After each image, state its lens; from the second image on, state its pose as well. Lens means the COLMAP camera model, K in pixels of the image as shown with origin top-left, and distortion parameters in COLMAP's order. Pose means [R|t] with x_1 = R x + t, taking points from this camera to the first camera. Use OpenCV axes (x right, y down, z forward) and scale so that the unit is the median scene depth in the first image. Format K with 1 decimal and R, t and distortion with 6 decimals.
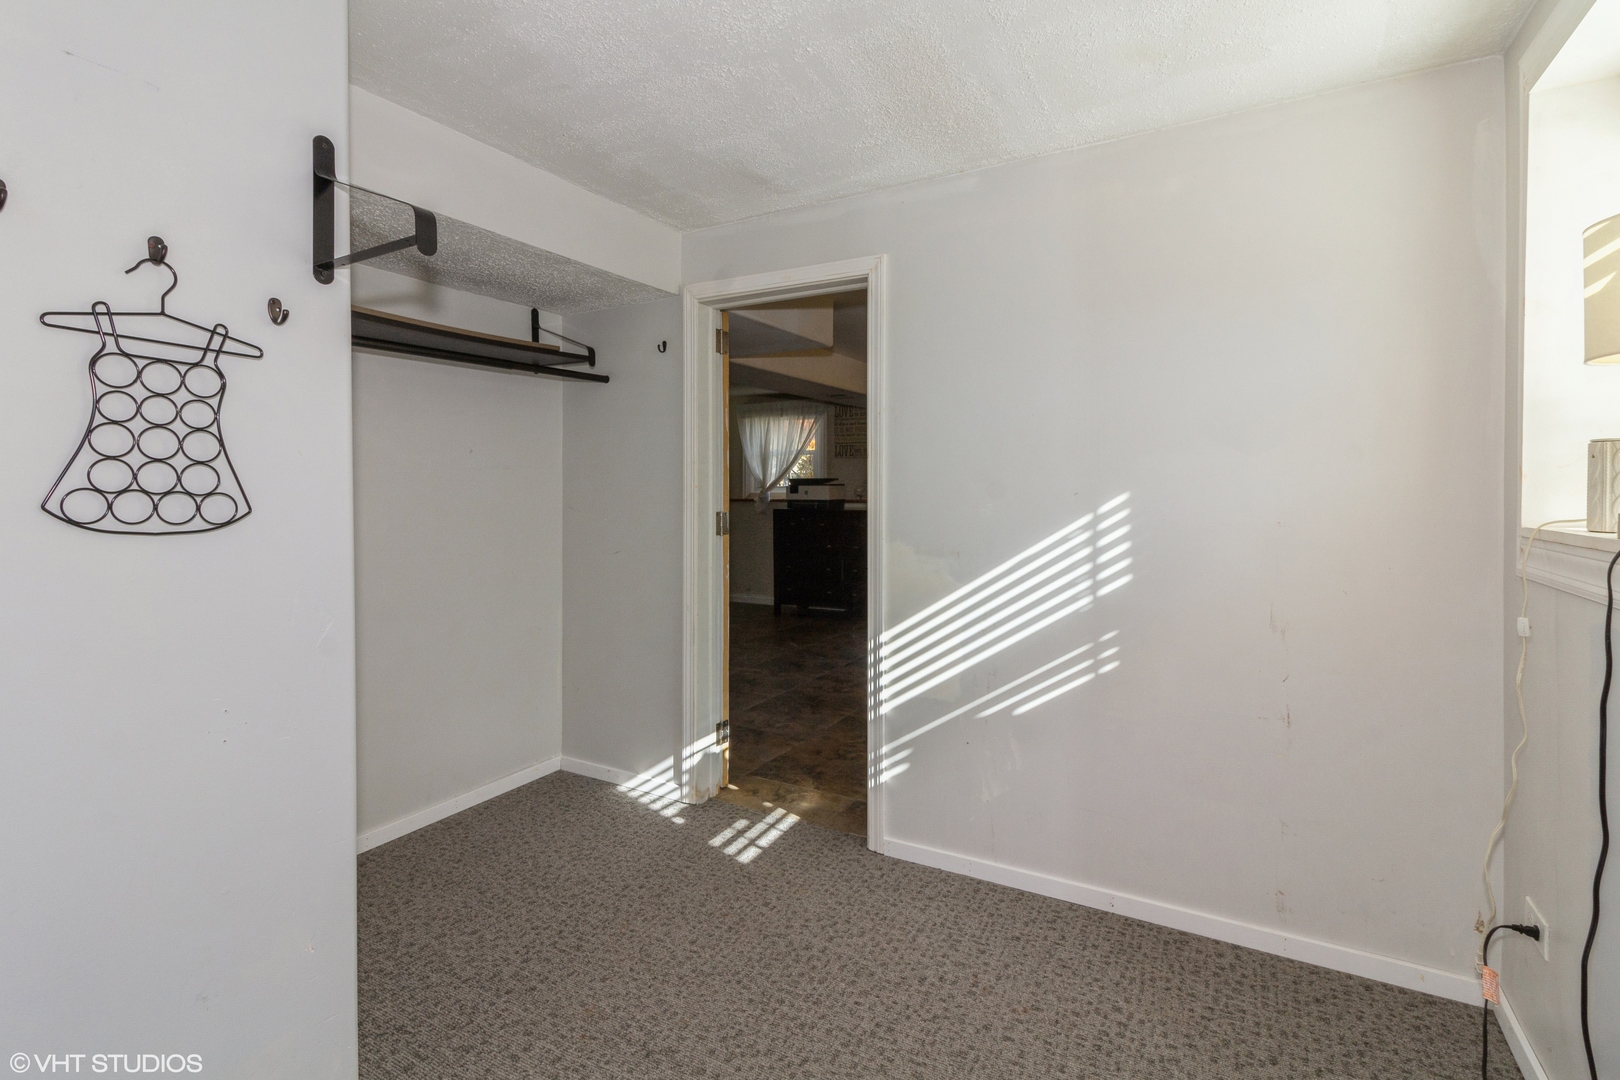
lens RADIAL K [[756.6, 0, 810.0], [0, 756.6, 519.5], [0, 0, 1]] dist [0.000660, 0.000032]
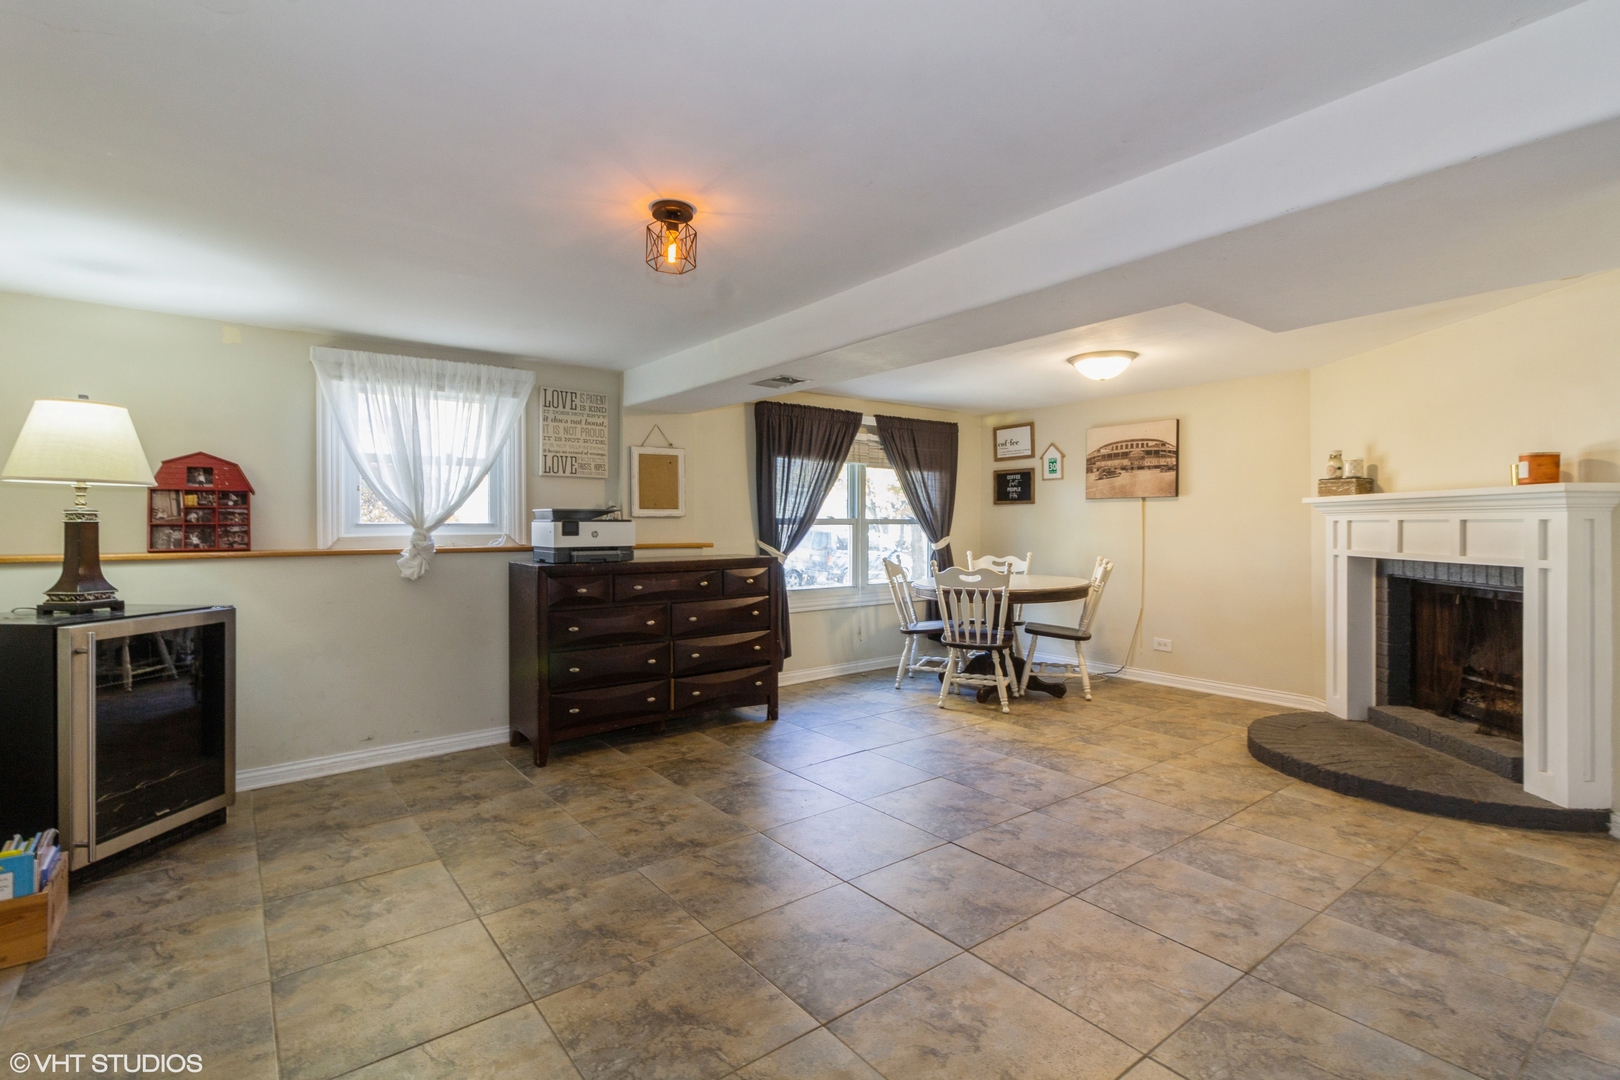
lens RADIAL K [[756.6, 0, 810.0], [0, 756.6, 519.5], [0, 0, 1]] dist [0.000660, 0.000032]
pose [[0.384586, 0.006311, 0.923068, -0.424813], [0.037016, 0.999067, -0.022252, -0.025258], [-0.922347, 0.042726, 0.383994, 0.572623]]
